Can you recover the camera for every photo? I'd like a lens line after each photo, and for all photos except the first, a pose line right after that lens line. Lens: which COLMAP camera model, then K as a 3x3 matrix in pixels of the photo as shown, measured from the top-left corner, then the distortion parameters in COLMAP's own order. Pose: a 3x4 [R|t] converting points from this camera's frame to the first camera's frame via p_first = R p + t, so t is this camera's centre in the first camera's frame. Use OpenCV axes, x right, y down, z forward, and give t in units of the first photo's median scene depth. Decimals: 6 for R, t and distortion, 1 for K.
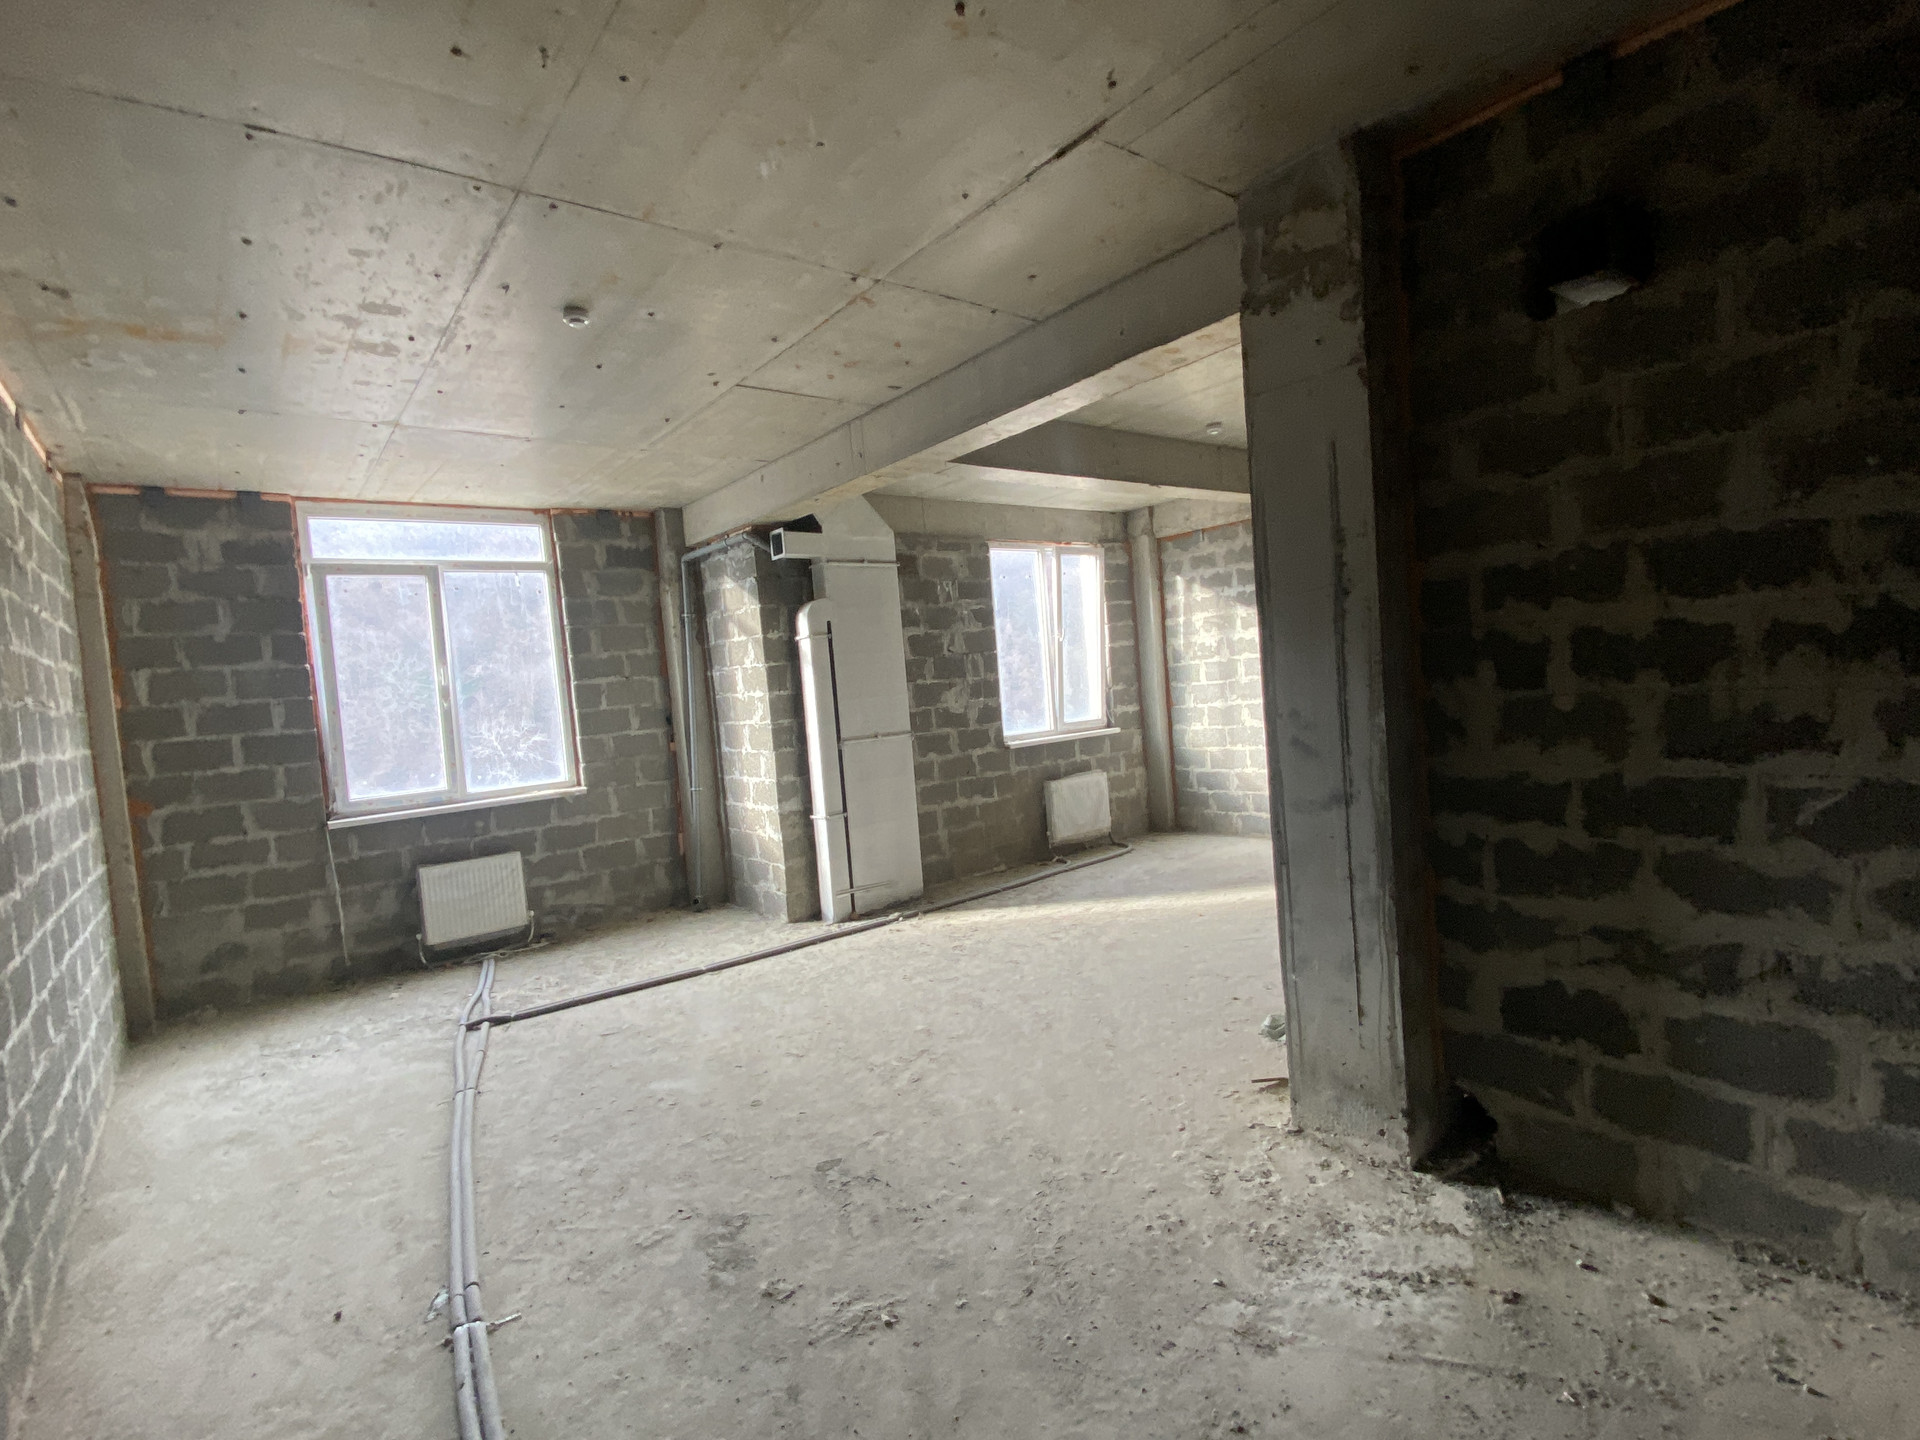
lens RADIAL K [[894.7, 0, 953.0], [0, 894.7, 719.5], [0, 0, 1]] dist [0.022760, -0.022310]
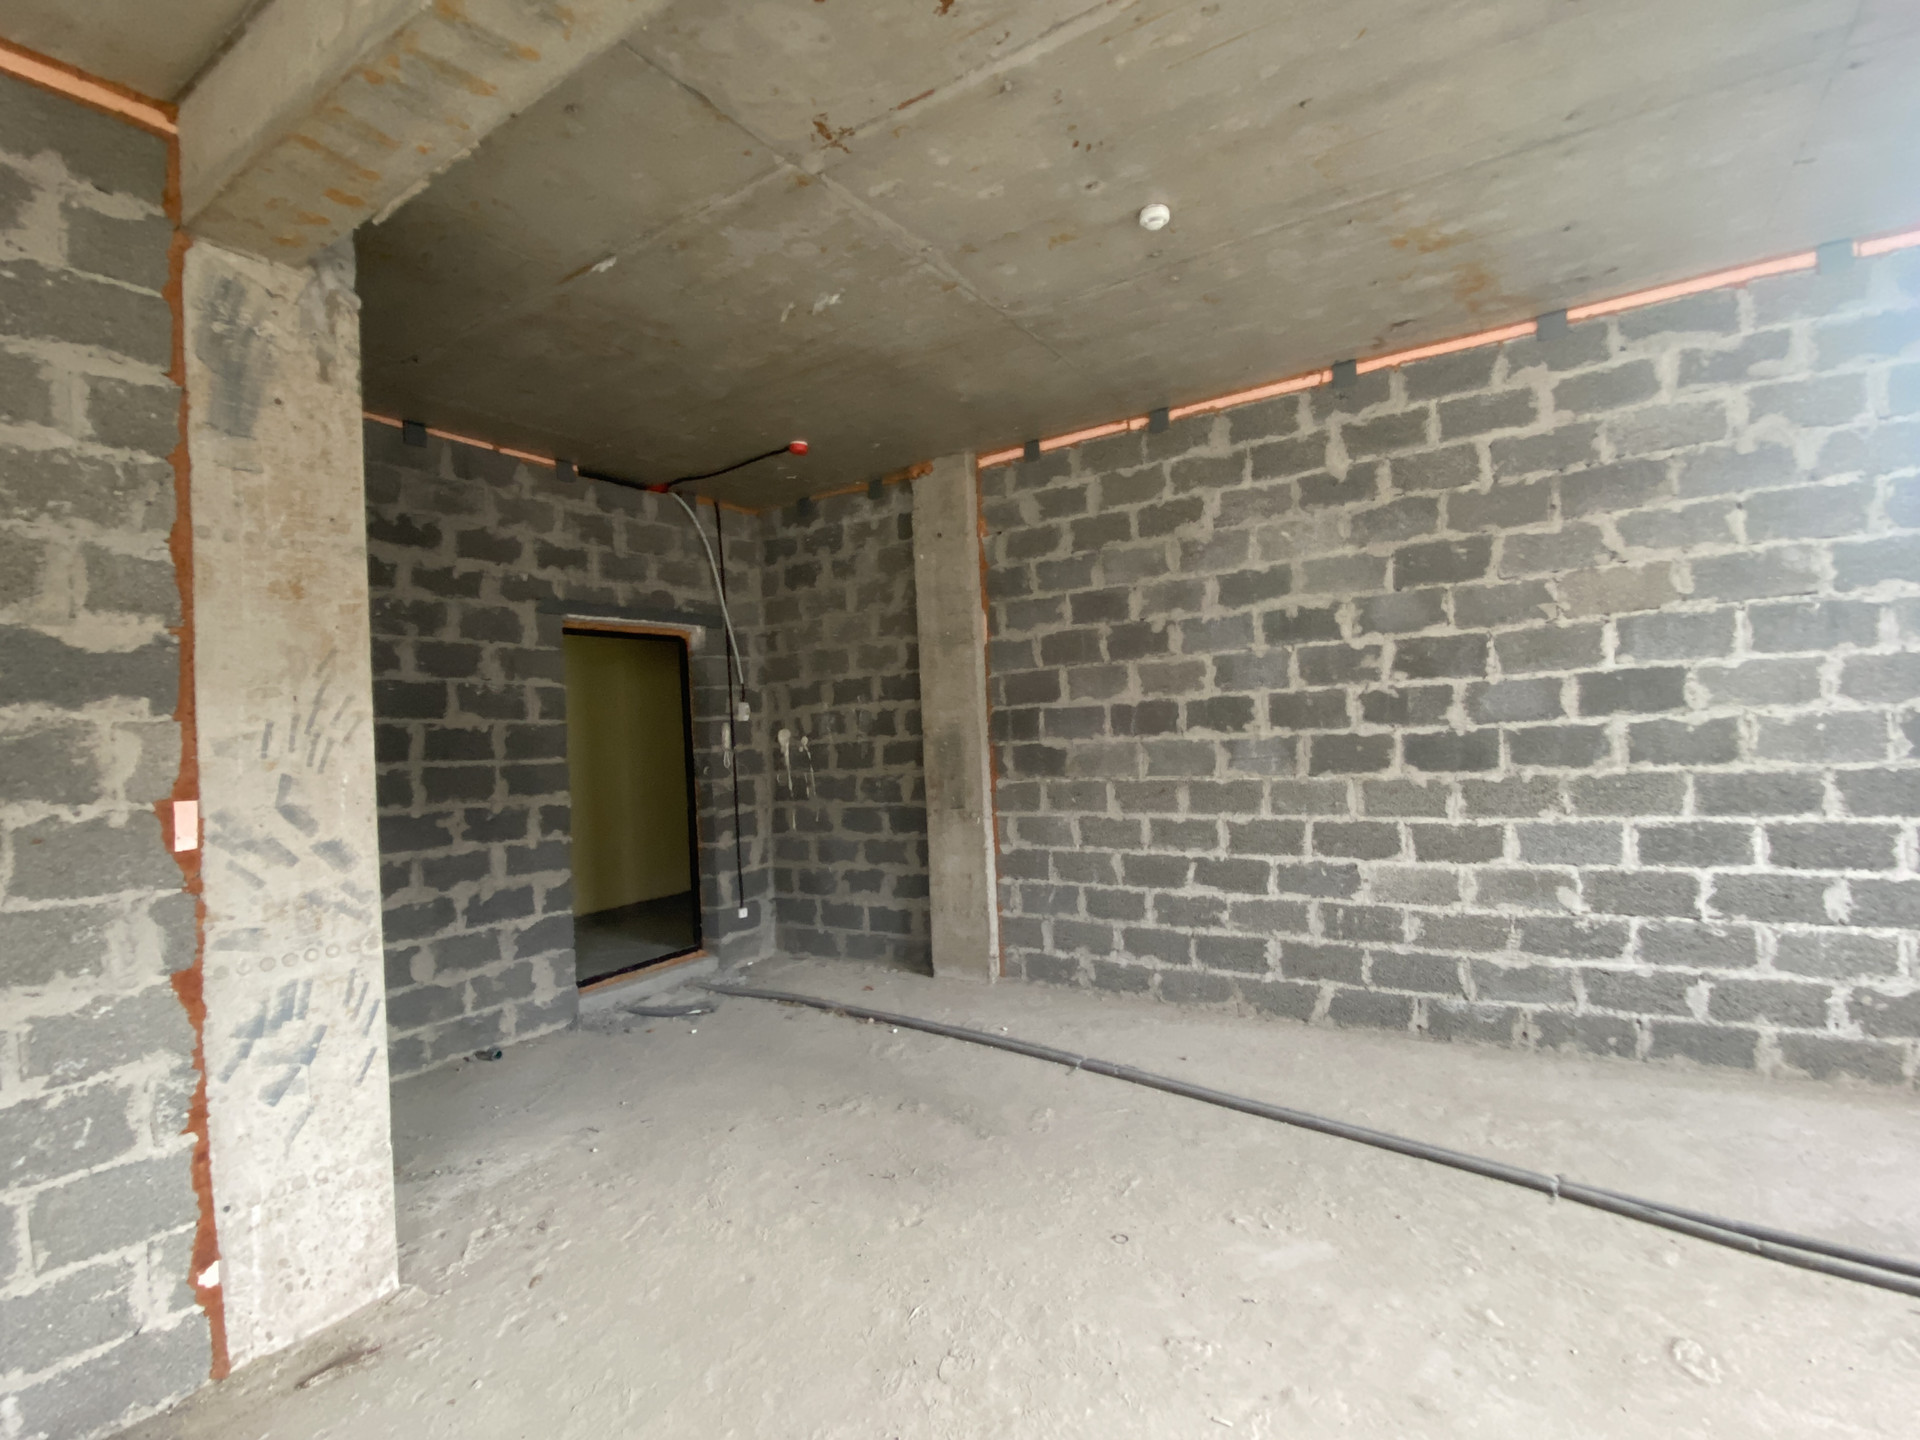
lens RADIAL K [[894.7, 0, 955.5], [0, 894.7, 718.2], [0, 0, 1]] dist [0.022760, -0.022310]
pose [[-0.940044, 0.121794, -0.318564, 0.058181], [0.110478, 0.992442, 0.053427, -0.026769], [0.322664, 0.015029, -0.946394, 1.123984]]
